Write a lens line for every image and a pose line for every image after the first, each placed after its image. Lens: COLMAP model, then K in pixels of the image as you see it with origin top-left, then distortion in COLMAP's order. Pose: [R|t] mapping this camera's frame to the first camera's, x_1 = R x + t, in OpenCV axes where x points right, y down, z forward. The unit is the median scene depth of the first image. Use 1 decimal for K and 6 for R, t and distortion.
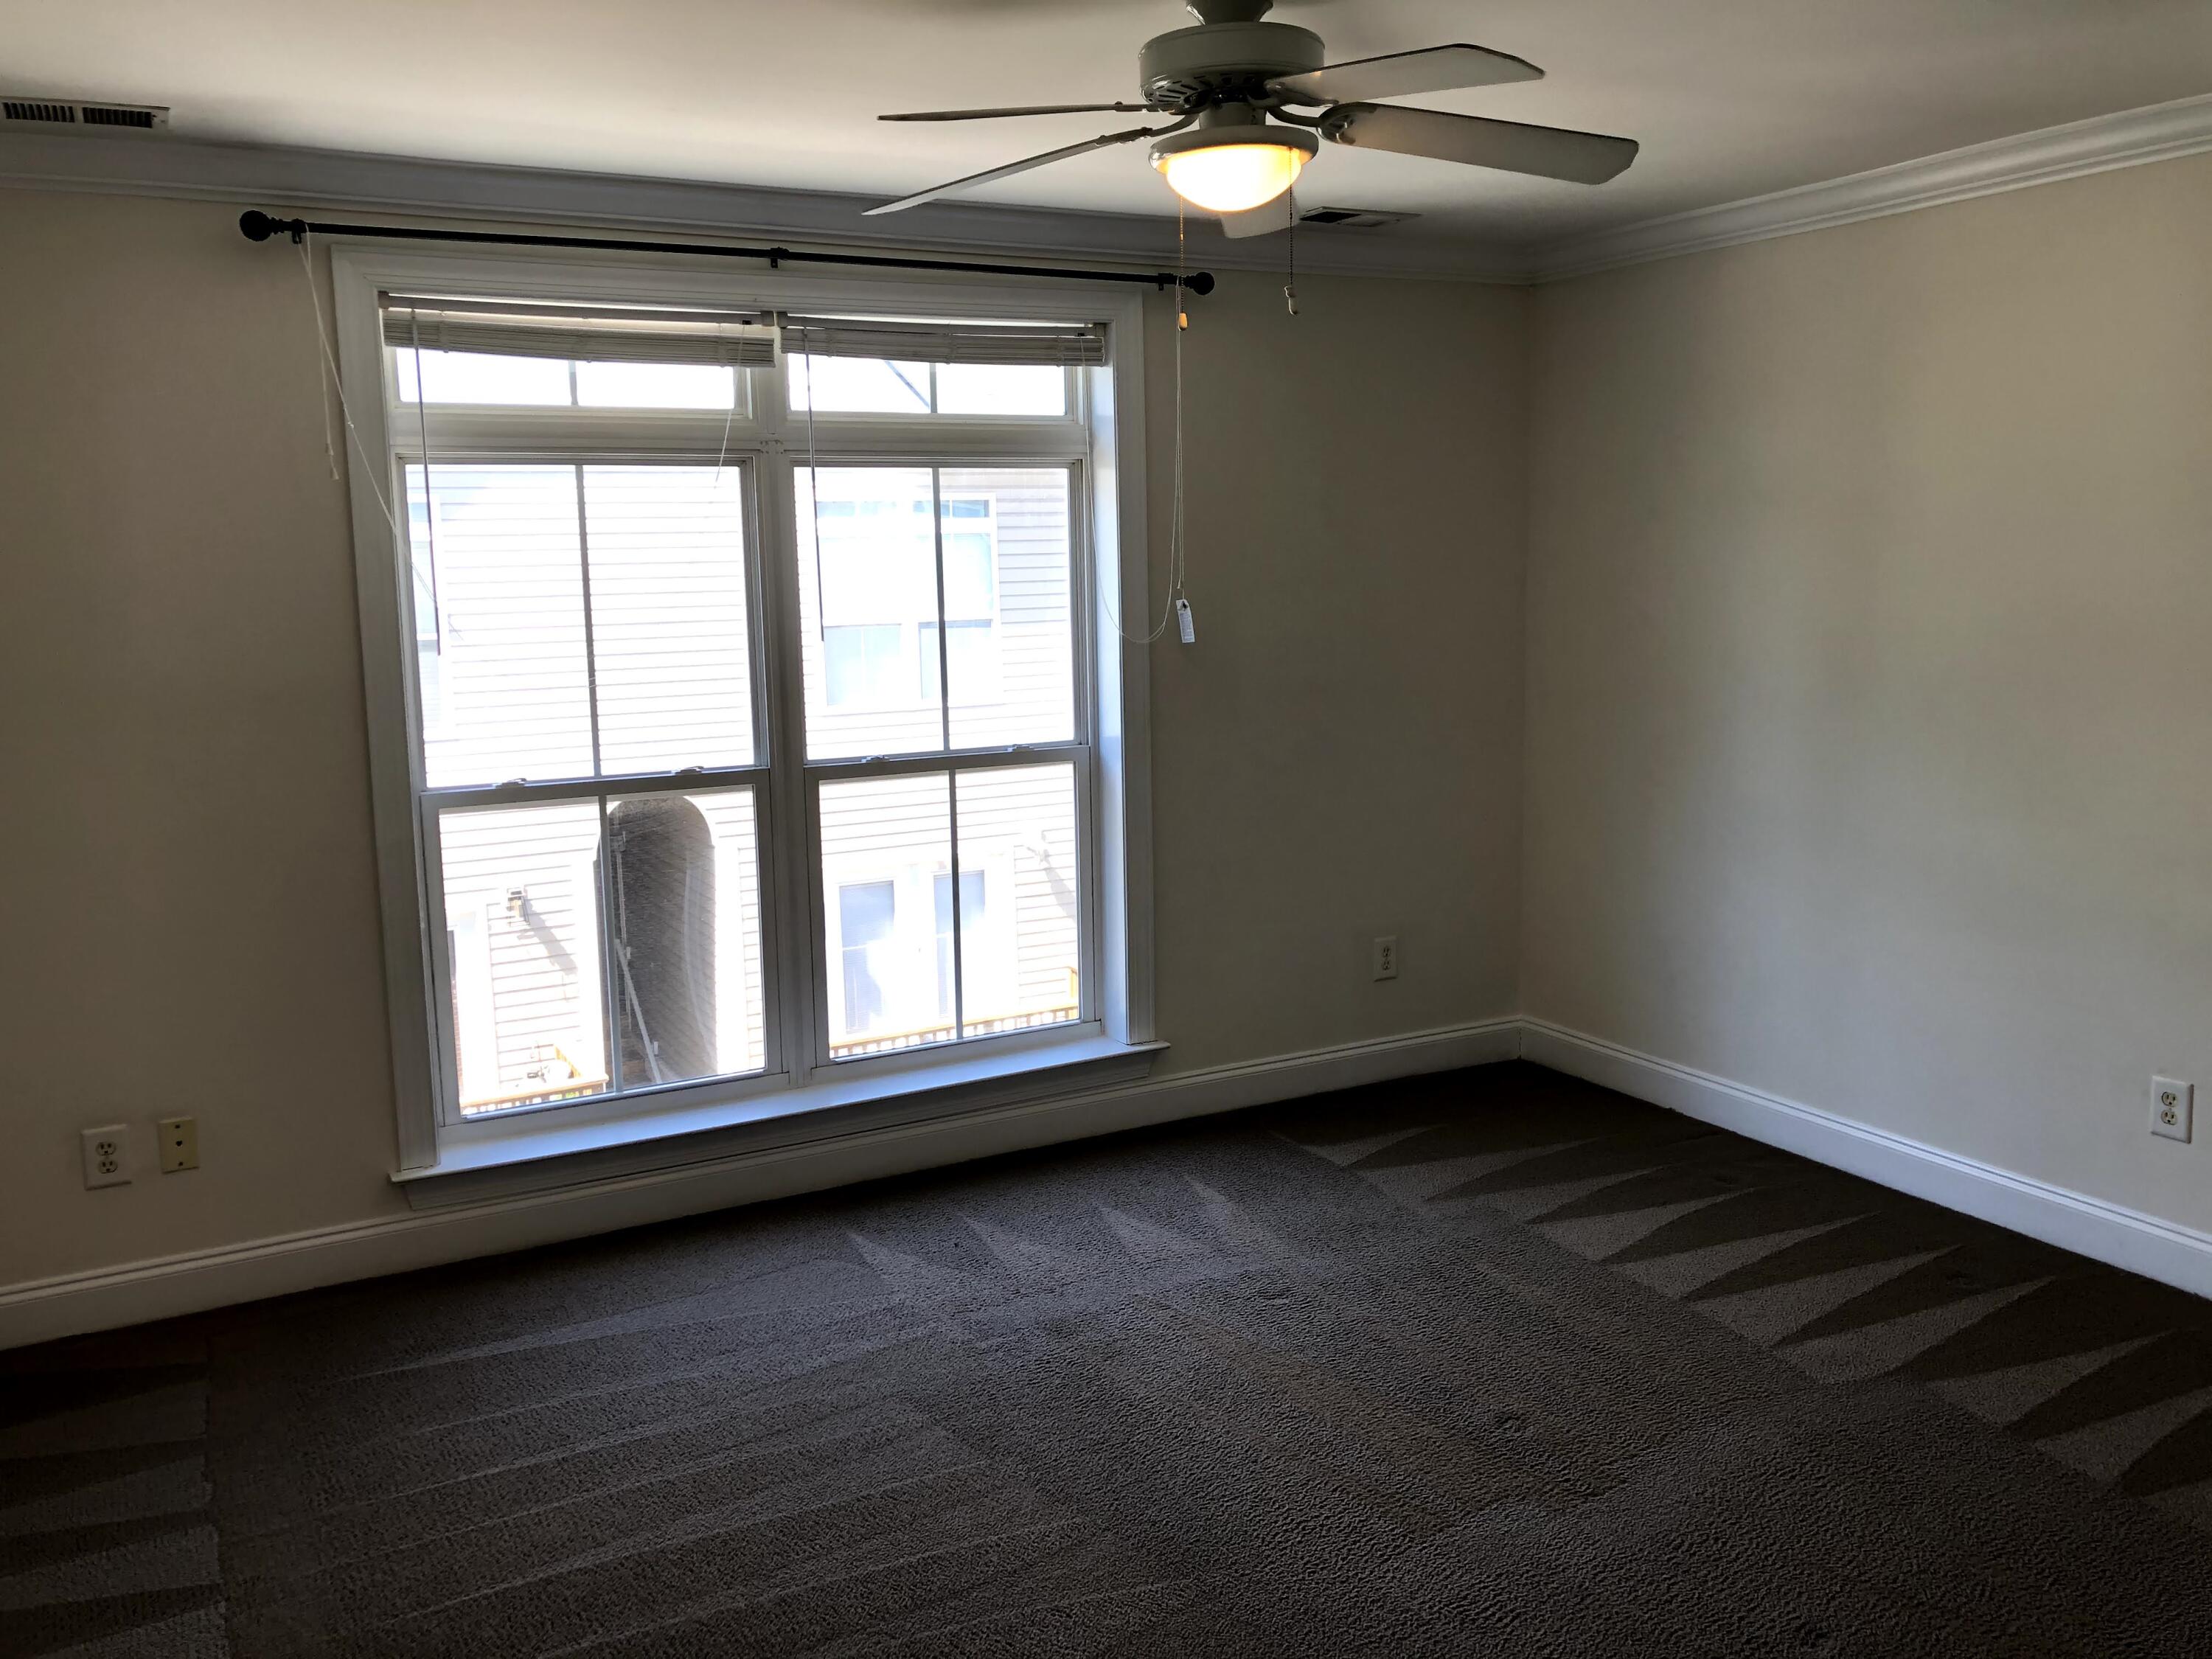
lens RADIAL K [[1831.7, 0, 1106.7], [0, 1831.7, 805.4], [0, 0, 1]] dist [0.056161, -0.107467]
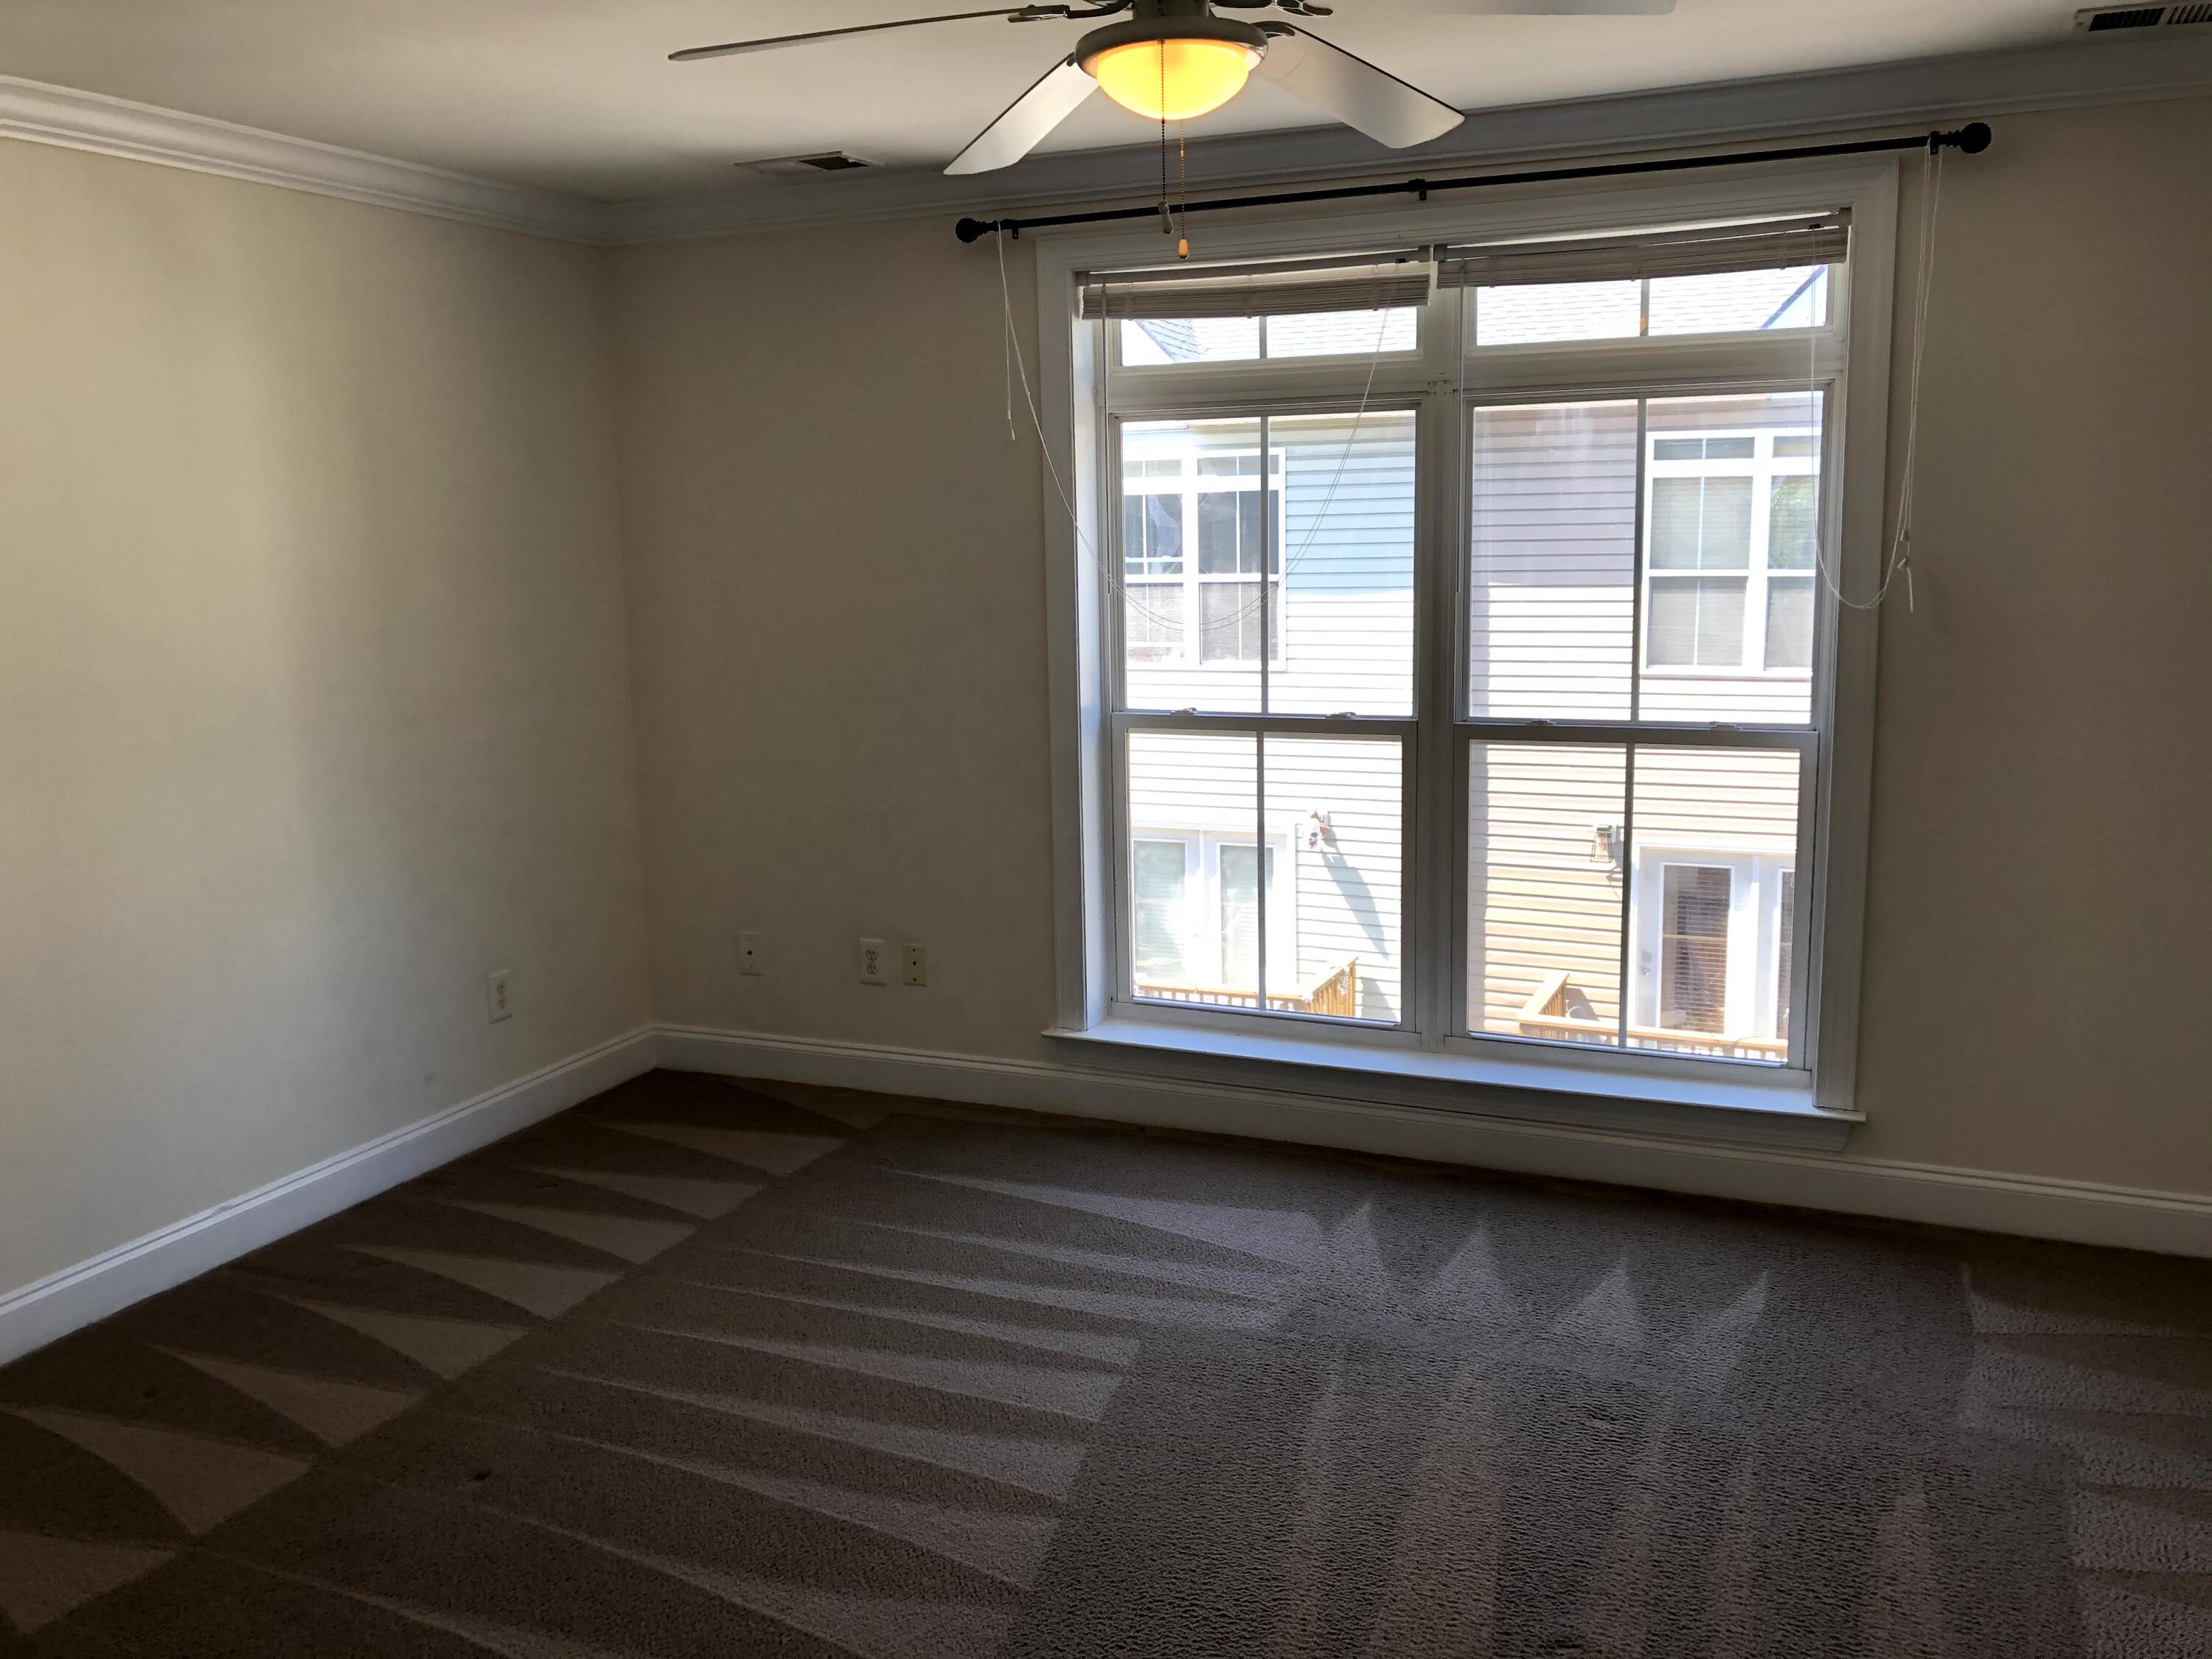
lens RADIAL K [[1835.1, 0, 1106.0], [0, 1835.1, 829.5], [0, 0, 1]] dist [0.003136, 0.001069]
pose [[0.607059, 0.145596, -0.781205, 0.510578], [-0.101325, 0.989230, 0.105629, -0.052369], [0.788170, 0.015033, 0.615274, 0.287264]]
